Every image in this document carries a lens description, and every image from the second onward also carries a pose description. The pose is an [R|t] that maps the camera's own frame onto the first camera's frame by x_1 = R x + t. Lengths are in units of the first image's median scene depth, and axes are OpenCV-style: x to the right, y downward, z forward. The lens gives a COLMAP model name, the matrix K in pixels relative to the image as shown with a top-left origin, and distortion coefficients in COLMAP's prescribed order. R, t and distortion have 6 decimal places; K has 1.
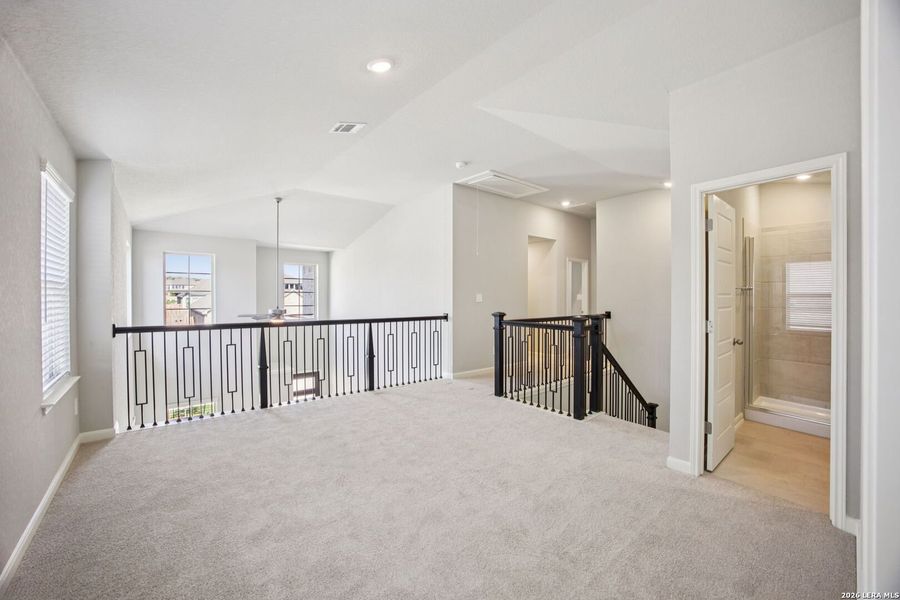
lens RADIAL K [[365.3, 0, 441.8], [0, 365.3, 302.2], [0, 0, 1]] dist [-0.023659, 0.000441]
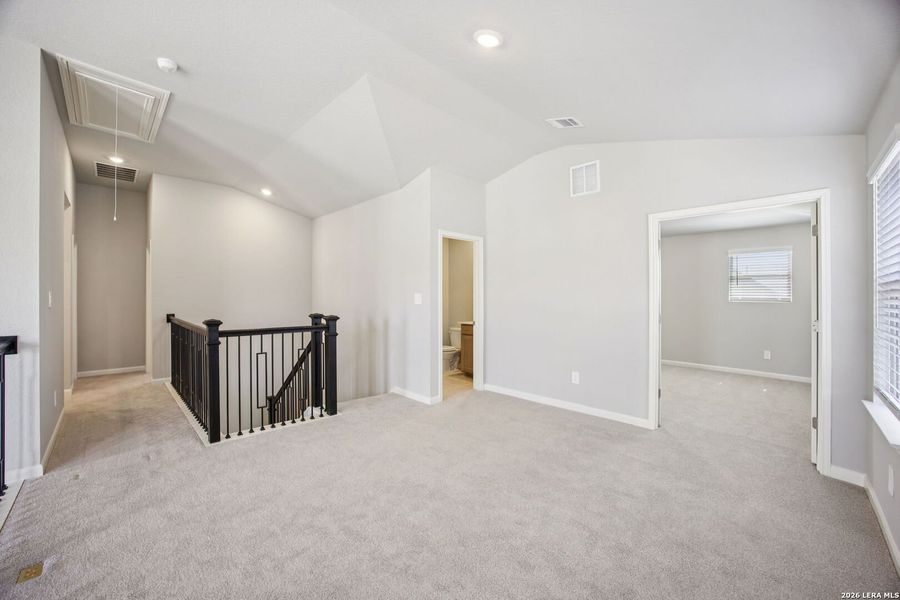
lens RADIAL K [[357.5, 0, 447.1], [0, 357.5, 301.2], [0, 0, 1]] dist [-0.060556, 0.041731]
pose [[-0.079811, -0.018567, 0.996637, -0.538574], [0.009942, 0.999762, 0.019421, -0.015892], [-0.996760, 0.011459, -0.079608, 0.616057]]
